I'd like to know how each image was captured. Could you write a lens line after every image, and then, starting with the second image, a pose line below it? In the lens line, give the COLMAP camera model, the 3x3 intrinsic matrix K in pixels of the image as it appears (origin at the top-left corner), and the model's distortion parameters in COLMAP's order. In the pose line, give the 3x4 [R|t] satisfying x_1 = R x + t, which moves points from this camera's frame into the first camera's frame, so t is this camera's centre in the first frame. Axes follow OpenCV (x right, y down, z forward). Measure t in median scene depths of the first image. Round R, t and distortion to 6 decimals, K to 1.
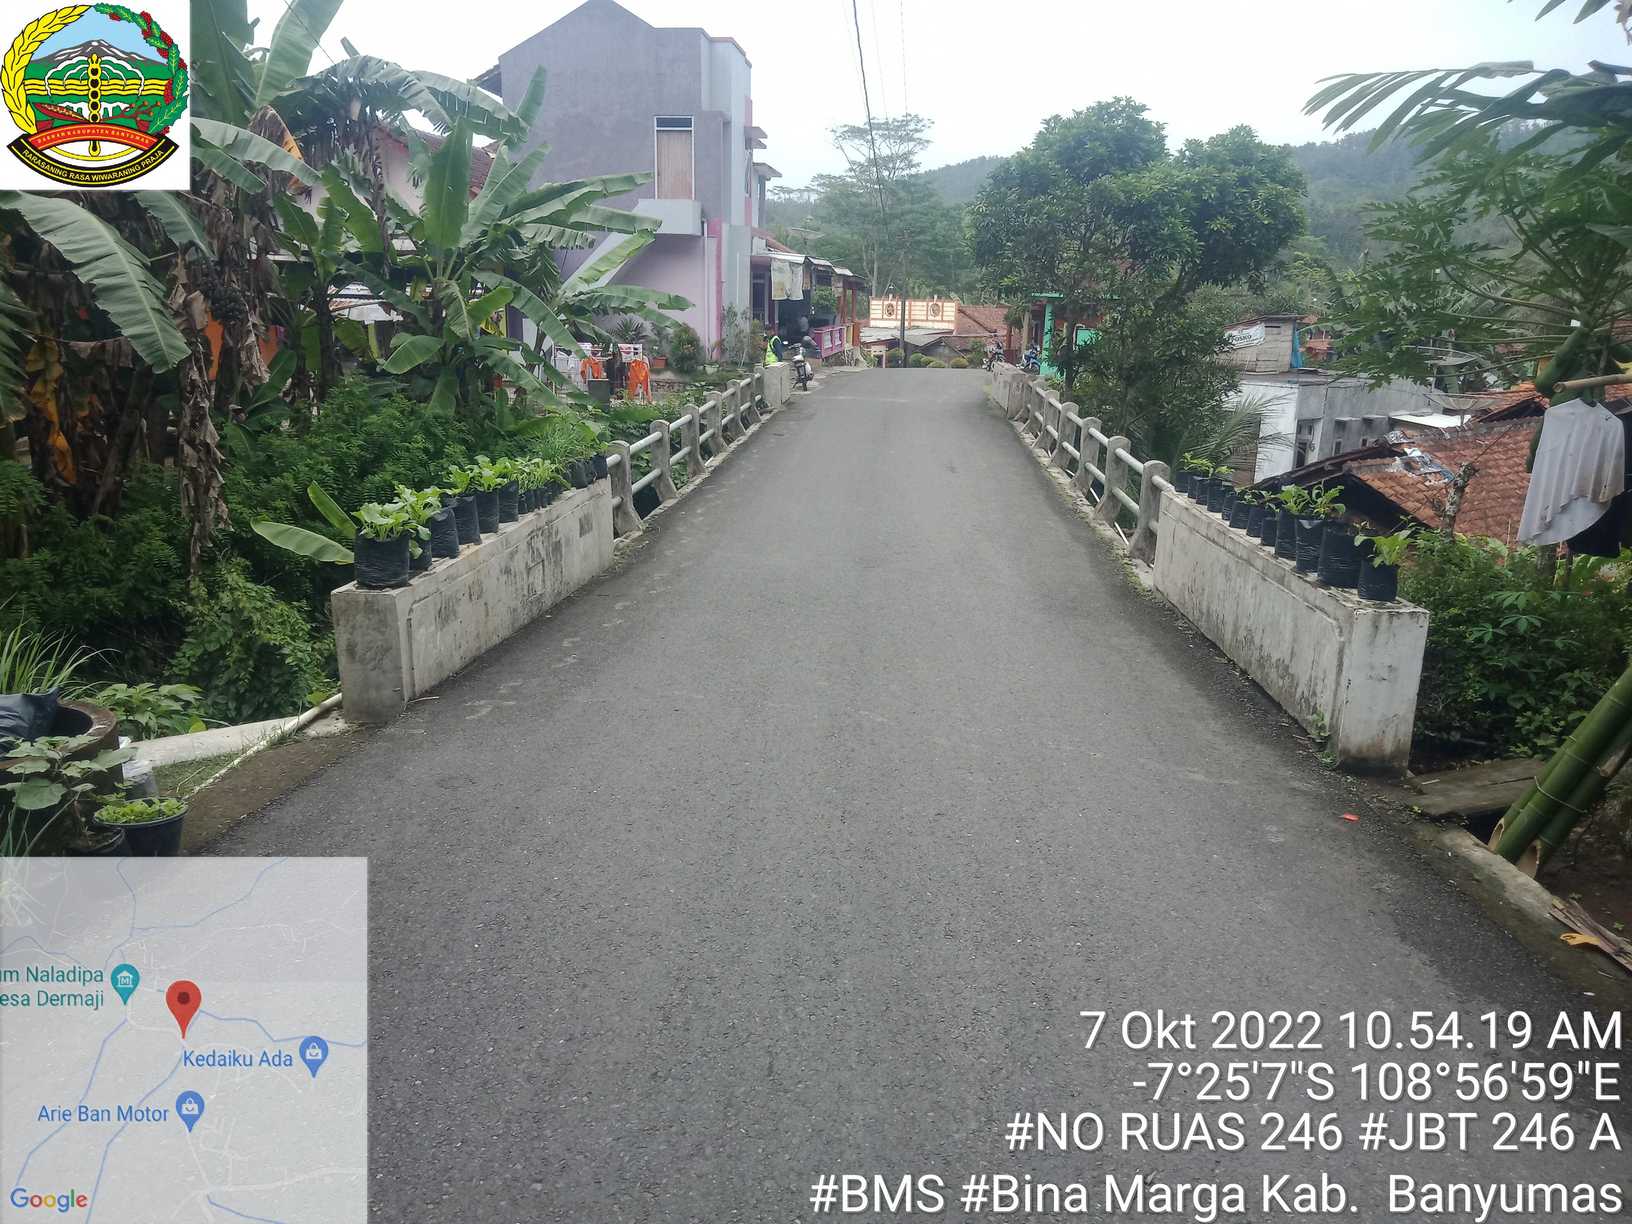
lens RADIAL K [[1218.9, 0, 816.0], [0, 1218.9, 612.0], [0, 0, 1]] dist [0.026228, -0.002706]
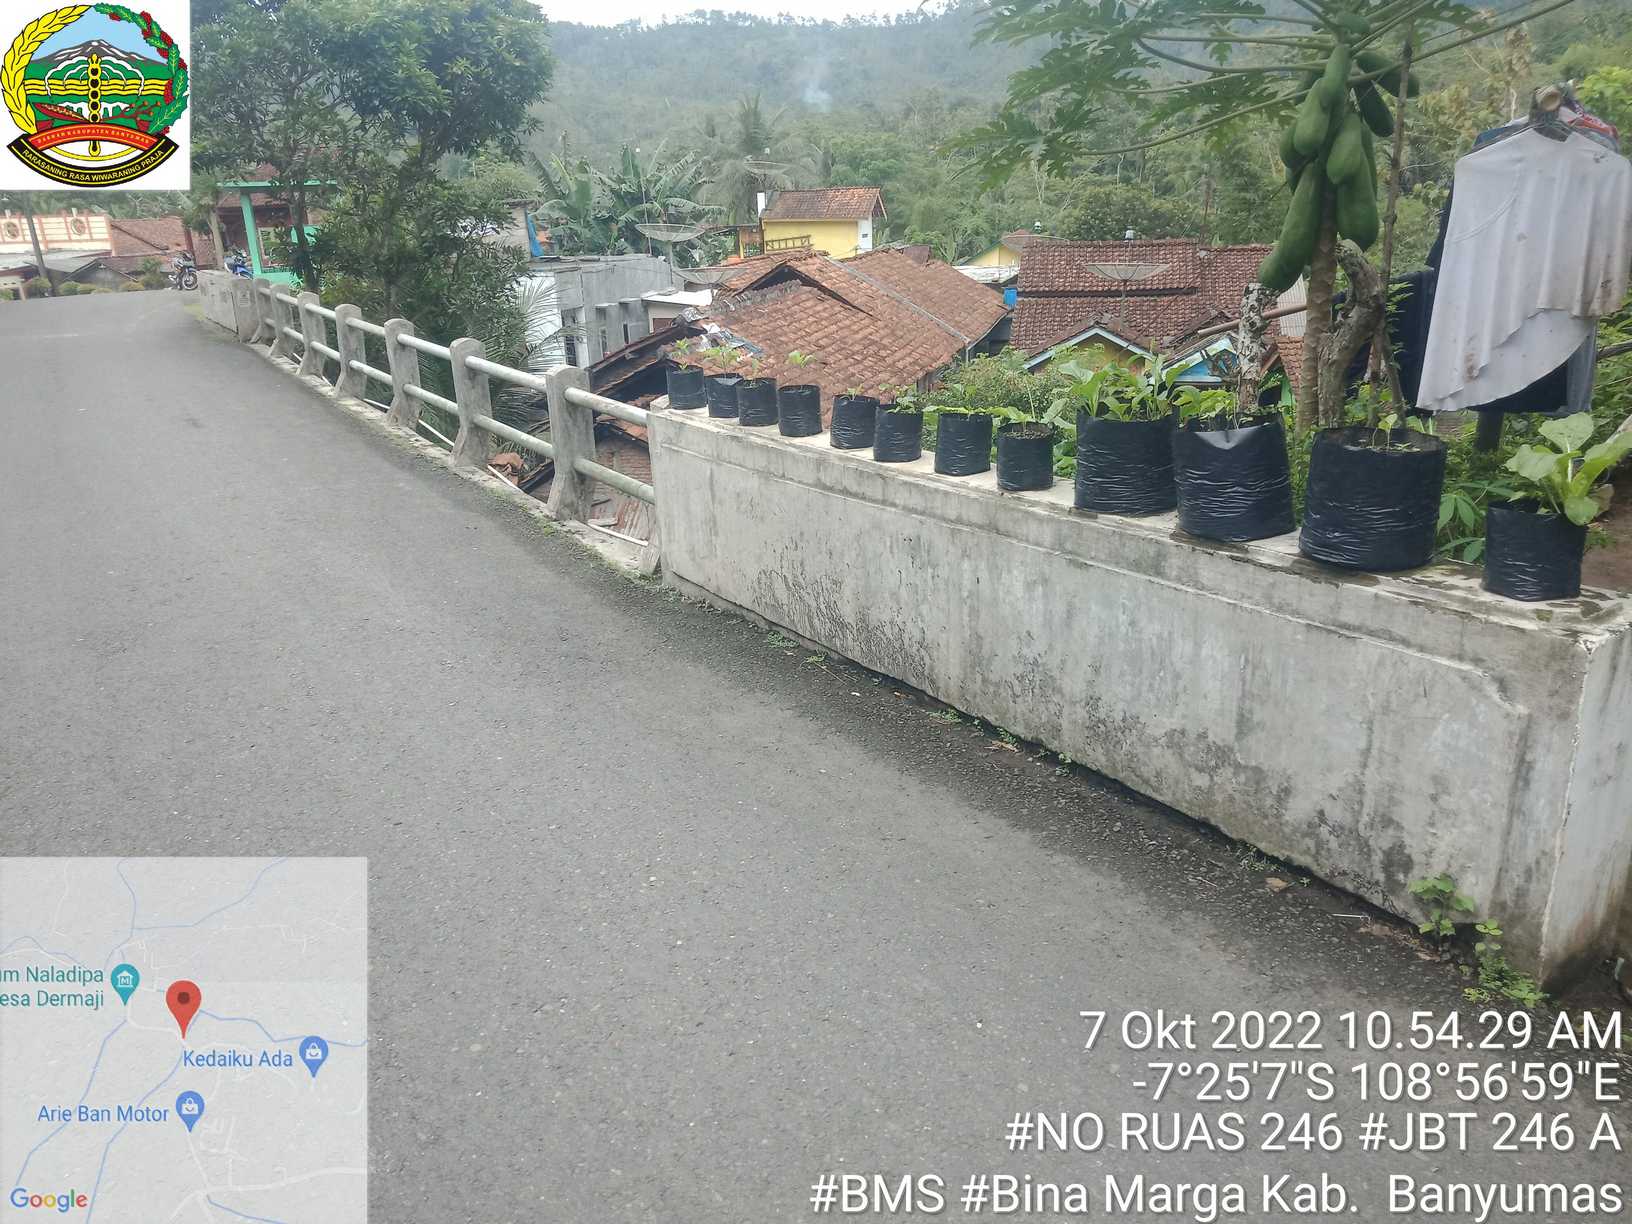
lens RADIAL K [[1231.4, 0, 816.0], [0, 1231.4, 612.0], [0, 0, 1]] dist [0.001968, 0.004515]
pose [[0.814053, -0.235758, 0.530788, 0.006736], [0.198528, 0.971810, 0.127169, -0.026557], [-0.545806, 0.001854, 0.837910, 0.193319]]
